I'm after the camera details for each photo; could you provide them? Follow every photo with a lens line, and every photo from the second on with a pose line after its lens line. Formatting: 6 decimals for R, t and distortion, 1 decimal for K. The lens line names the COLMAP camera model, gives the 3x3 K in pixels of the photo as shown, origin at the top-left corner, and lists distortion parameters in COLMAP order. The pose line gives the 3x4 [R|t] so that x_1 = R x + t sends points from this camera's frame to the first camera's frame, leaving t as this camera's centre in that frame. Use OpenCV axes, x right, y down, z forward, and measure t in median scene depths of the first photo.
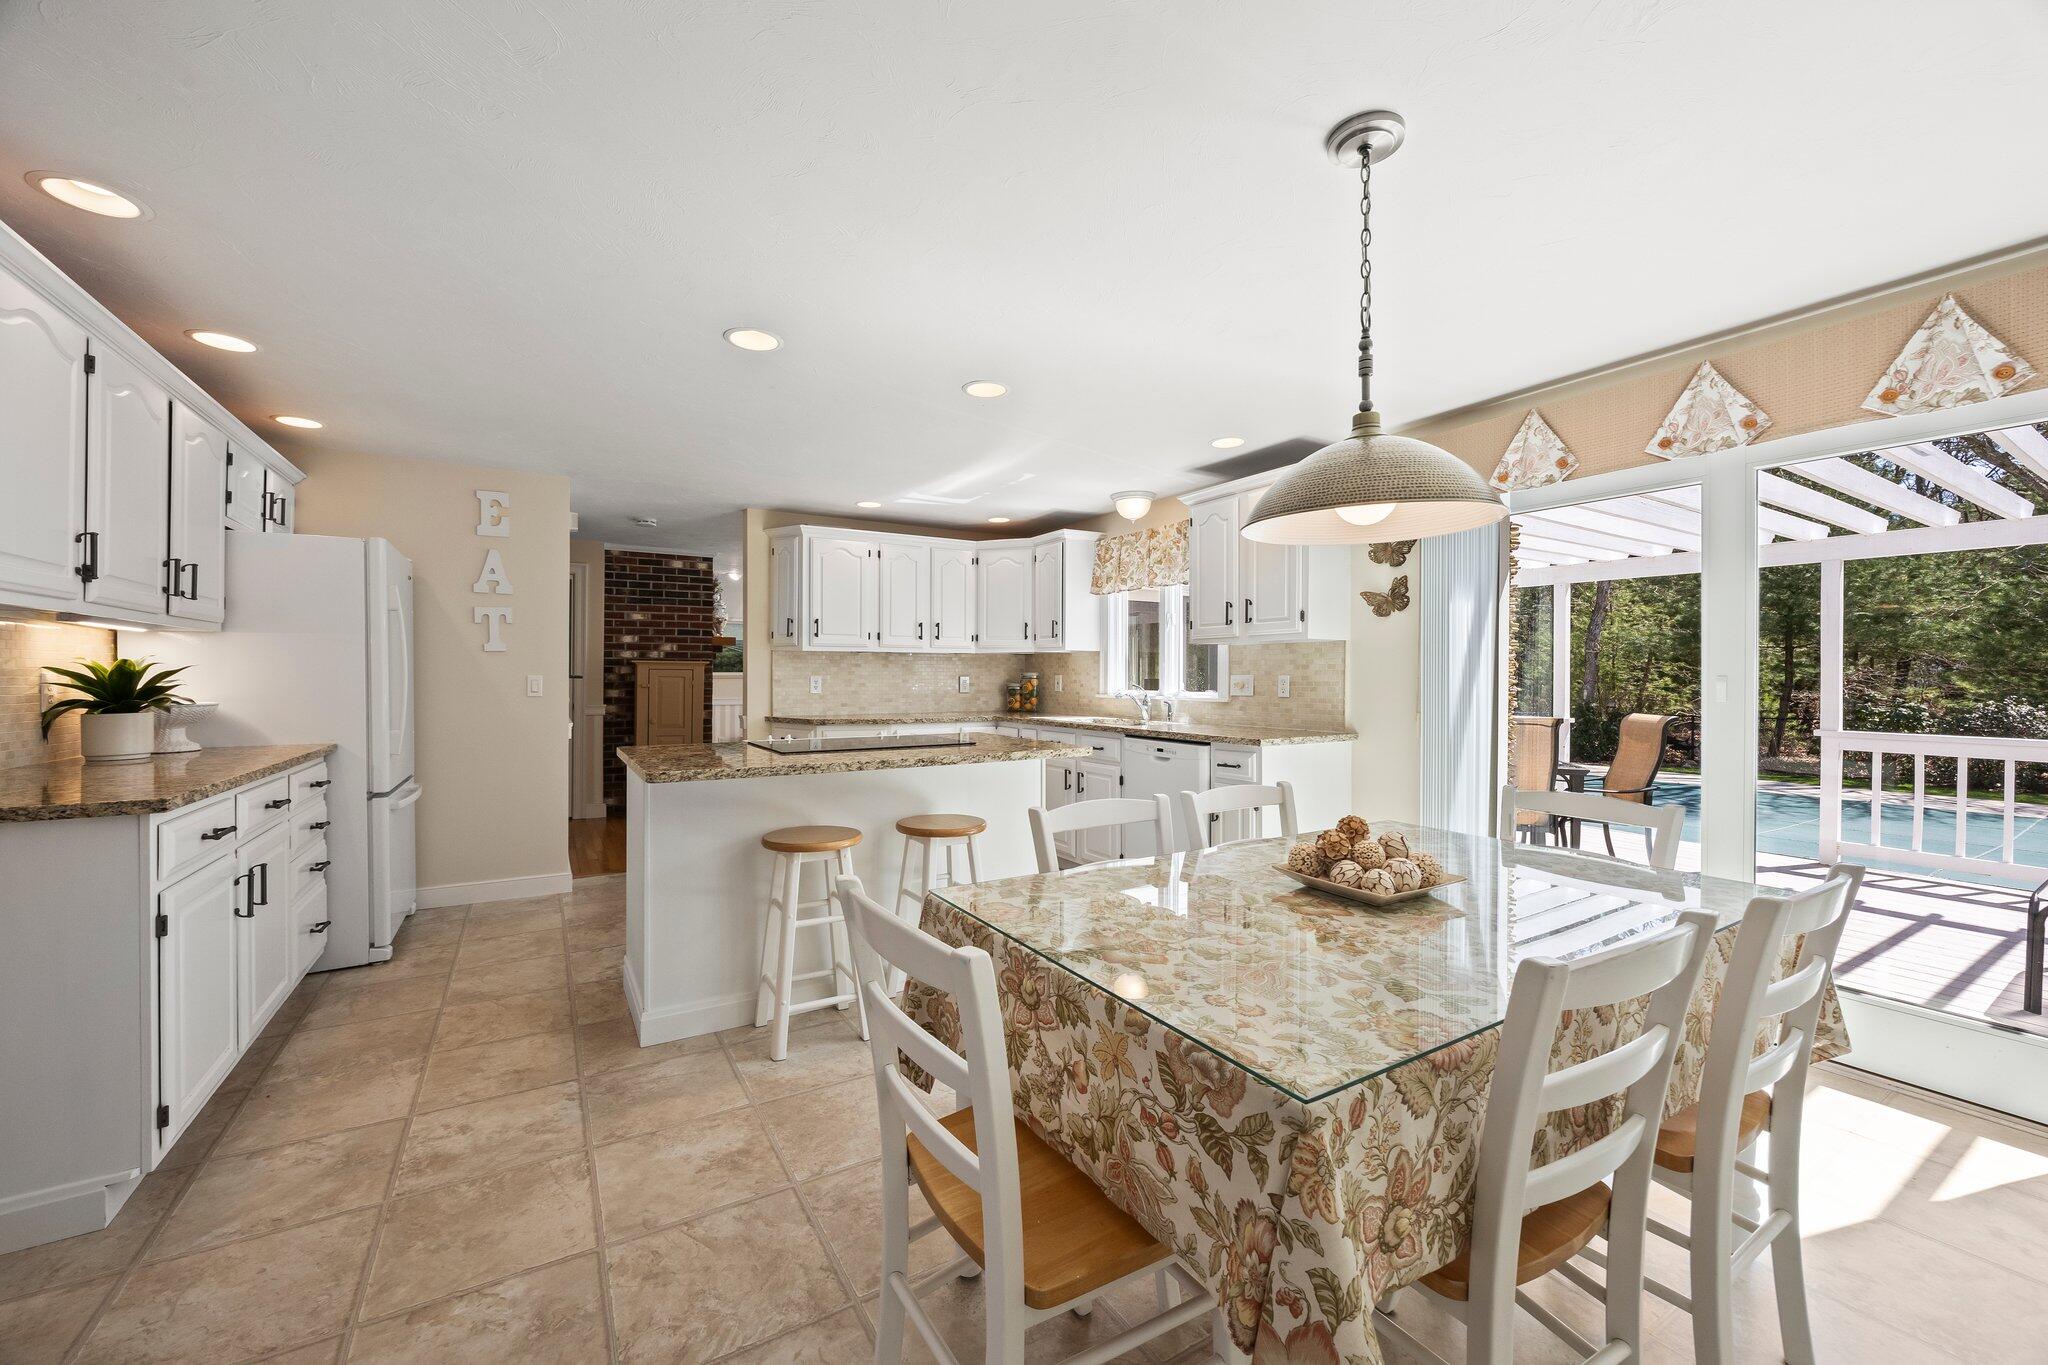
lens RADIAL K [[783.5, 0, 1016.8], [0, 783.5, 681.2], [0, 0, 1]] dist [0.001877, -0.000137]
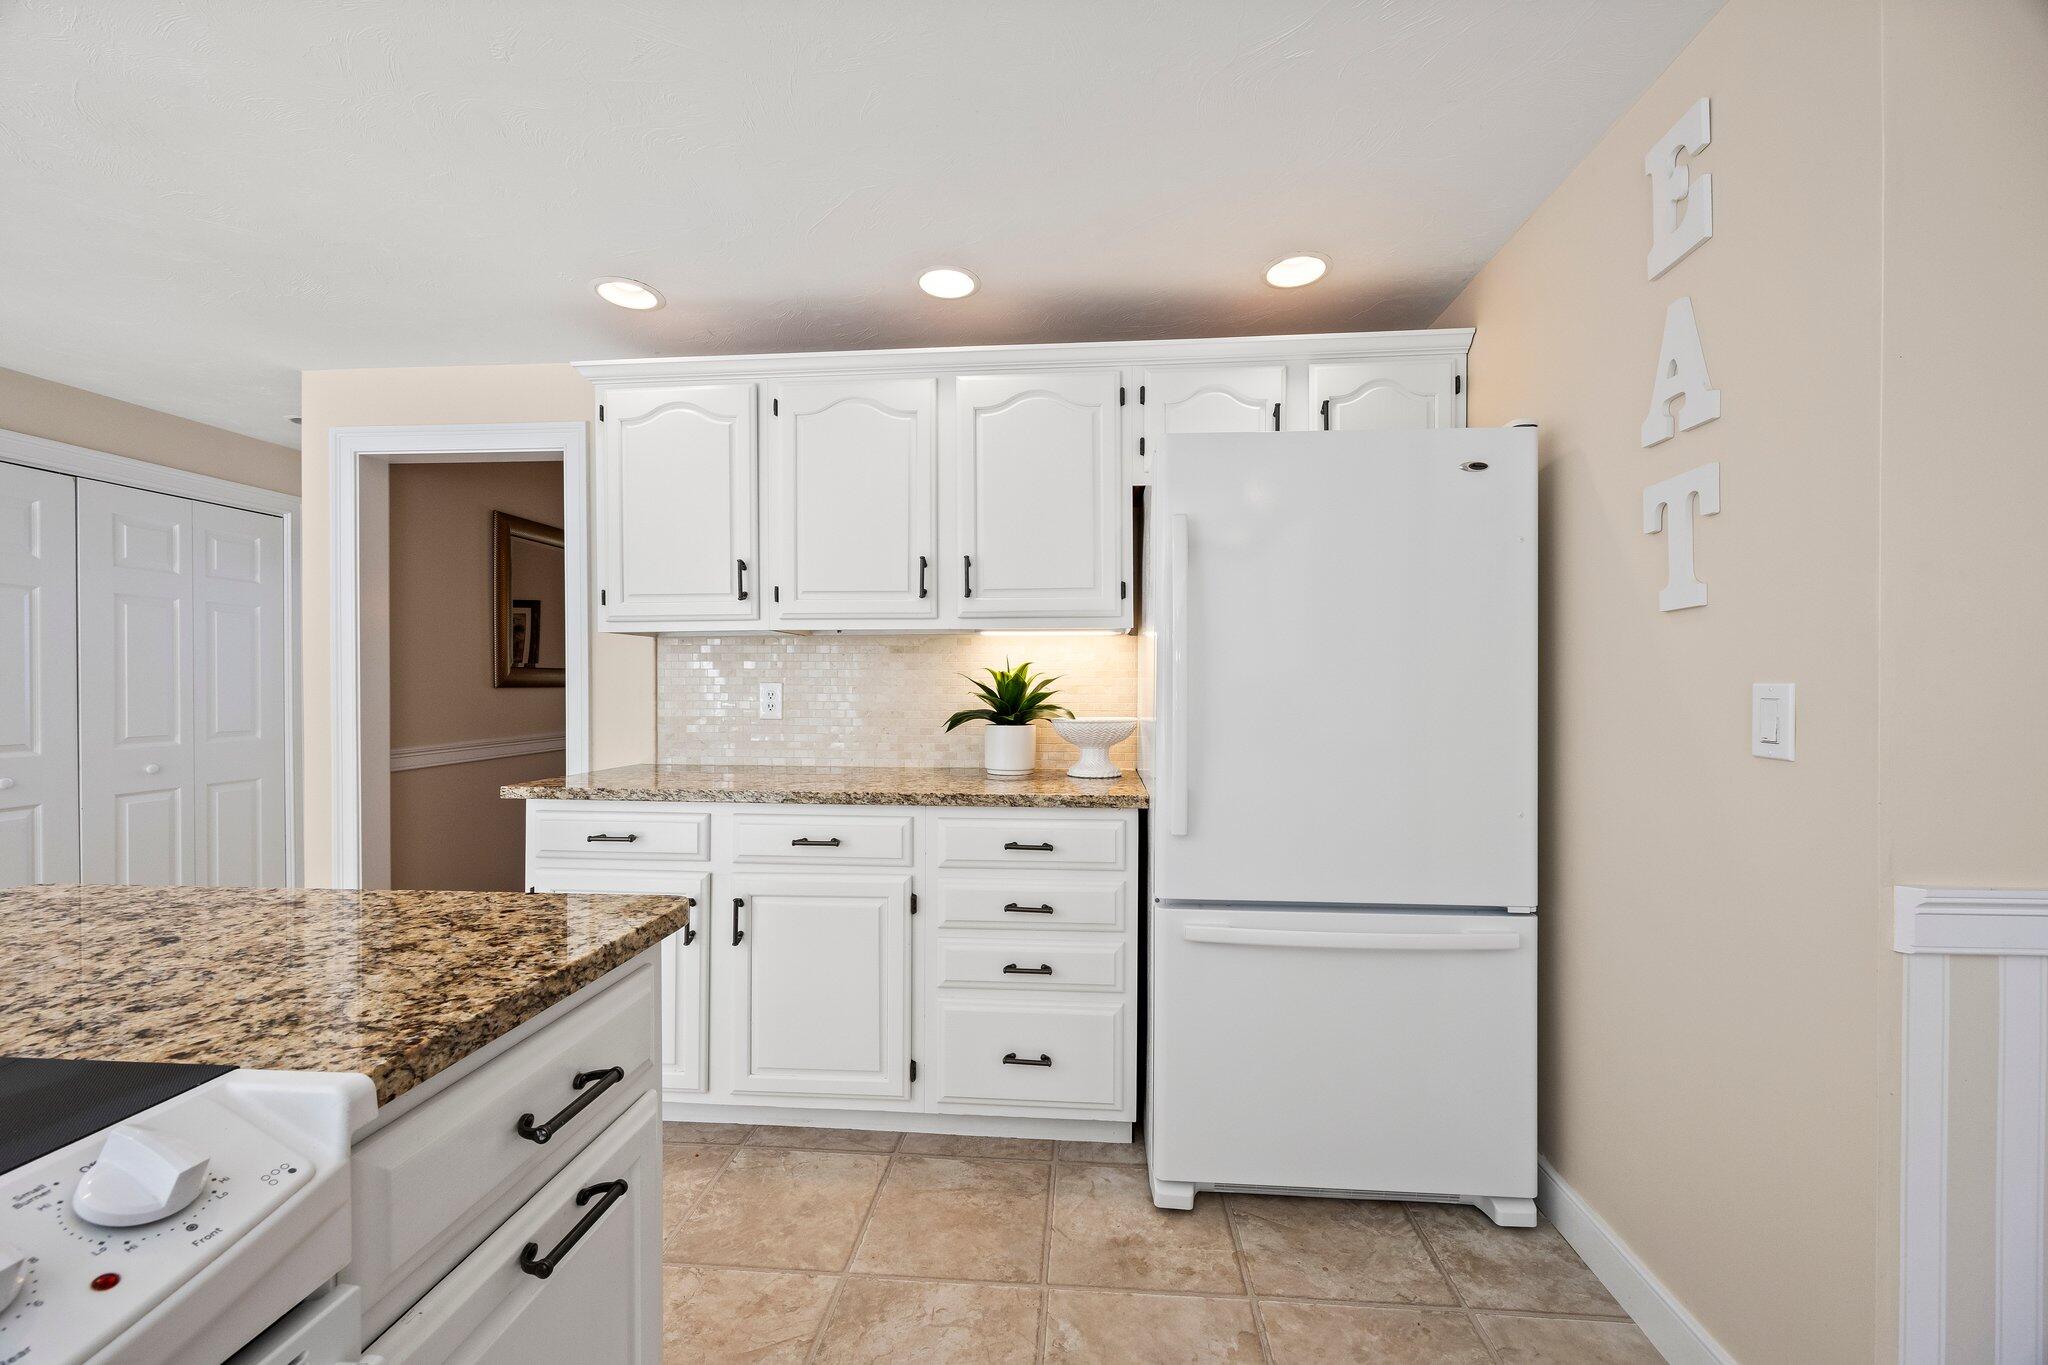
lens RADIAL K [[783.5, 0, 1026.3], [0, 783.5, 688.3], [0, 0, 1]] dist [0.001877, -0.000137]
pose [[-0.591276, 0.006464, -0.806443, -0.347272], [-0.004496, 0.999926, 0.011311, -0.011862], [0.806457, 0.010313, -0.591203, 1.389044]]
